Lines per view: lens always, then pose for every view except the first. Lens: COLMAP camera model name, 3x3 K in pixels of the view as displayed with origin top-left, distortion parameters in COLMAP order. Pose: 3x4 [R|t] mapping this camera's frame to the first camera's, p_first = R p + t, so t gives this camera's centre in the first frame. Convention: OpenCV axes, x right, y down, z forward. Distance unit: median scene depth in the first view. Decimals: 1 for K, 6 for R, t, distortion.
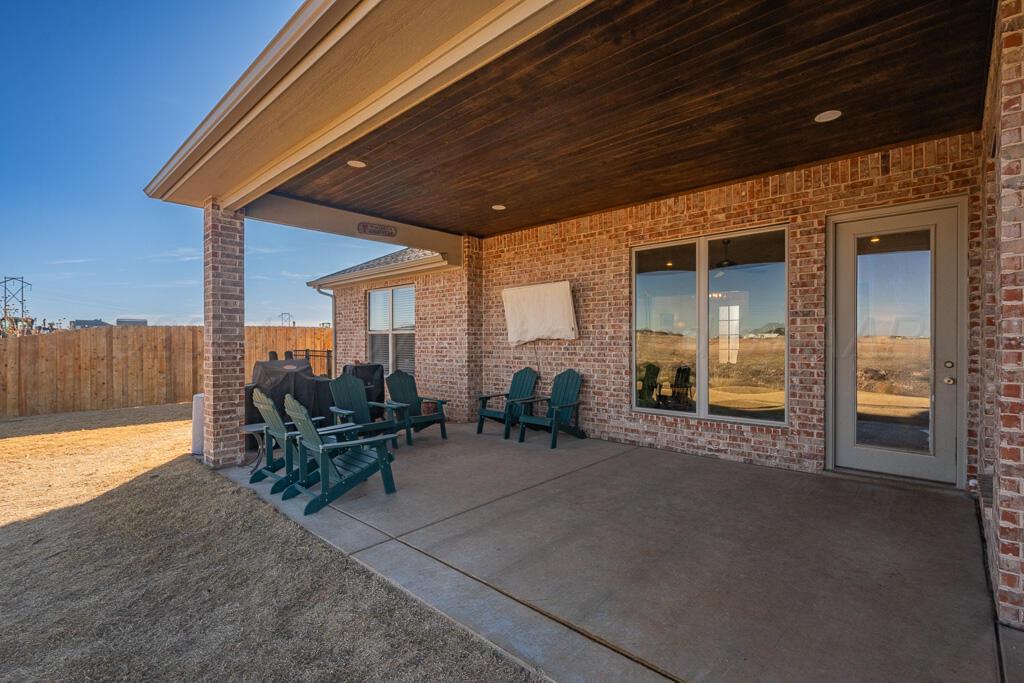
lens RADIAL K [[471.2, 0, 513.8], [0, 471.2, 344.3], [0, 0, 1]] dist [0.001206, -0.000033]
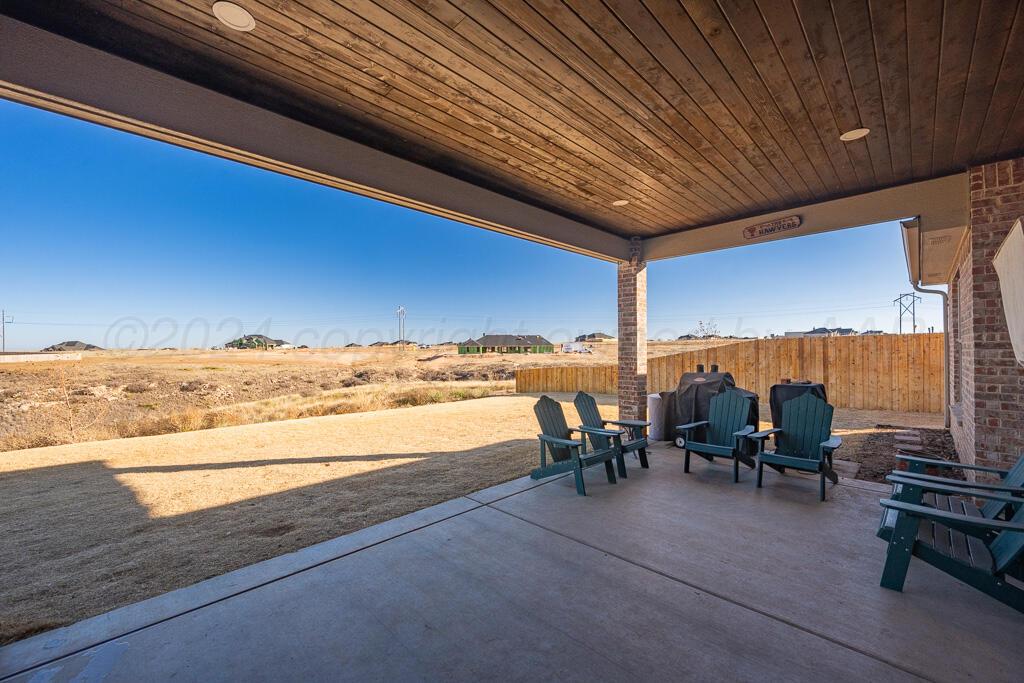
lens RADIAL K [[401.2, 0, 514.3], [0, 401.2, 344.5], [0, 0, 1]] dist [-0.002680, -0.000093]
pose [[-0.039816, -0.009996, -0.999157, 0.576883], [0.000971, 0.999949, -0.010042, -0.029609], [0.999207, -0.001370, -0.039804, 0.706713]]
